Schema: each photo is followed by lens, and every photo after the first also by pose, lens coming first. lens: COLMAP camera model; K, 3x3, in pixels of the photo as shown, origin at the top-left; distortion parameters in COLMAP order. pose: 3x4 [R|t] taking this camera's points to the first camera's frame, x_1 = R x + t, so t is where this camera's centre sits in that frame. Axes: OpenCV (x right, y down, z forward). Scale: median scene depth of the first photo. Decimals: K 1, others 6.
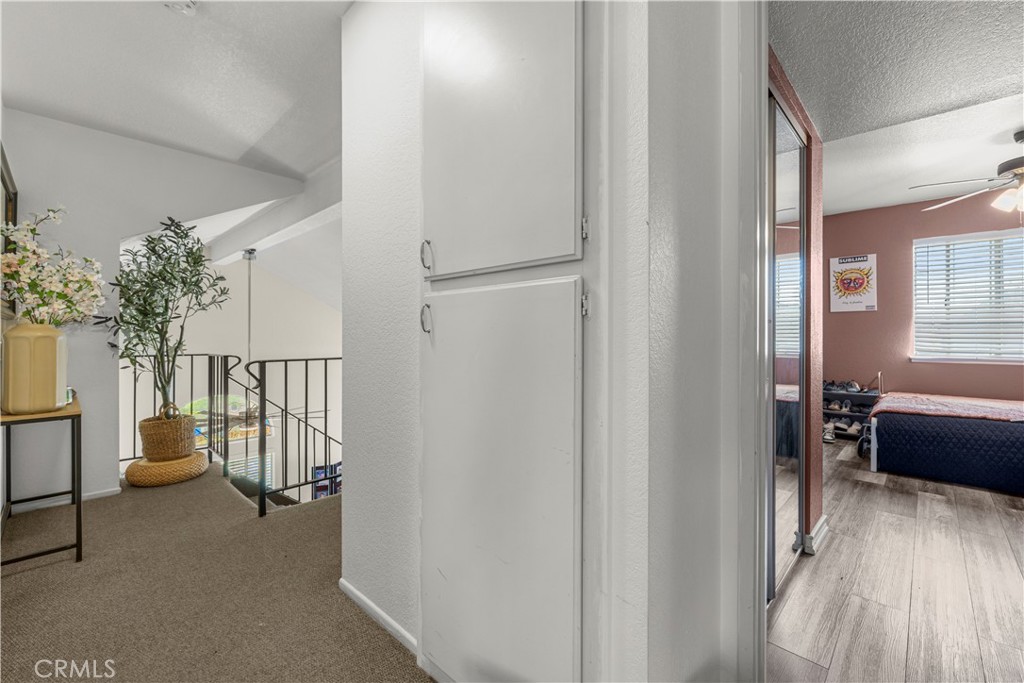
lens RADIAL K [[435.3, 0, 509.1], [0, 435.3, 337.3], [0, 0, 1]] dist [0.002150, 0.000603]
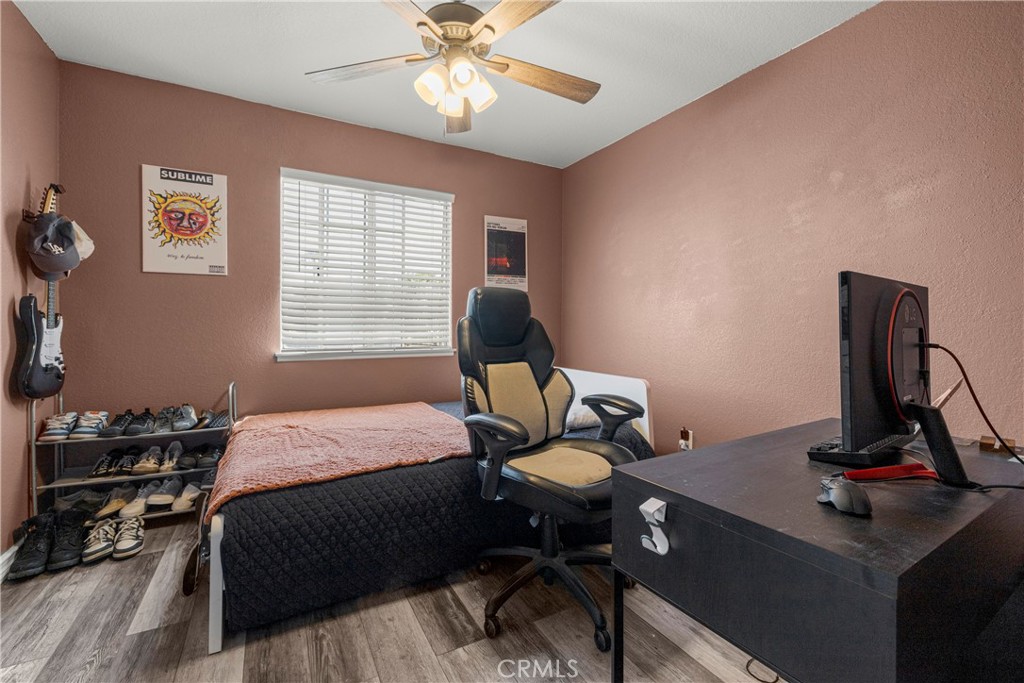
lens RADIAL K [[435.3, 0, 513.5], [0, 435.3, 322.6], [0, 0, 1]] dist [0.002150, 0.000603]
pose [[0.290472, 0.006472, 0.956862, 0.405761], [-0.001738, 0.999979, -0.006236, 0.003566], [-0.956882, 0.000148, 0.290477, 0.475137]]
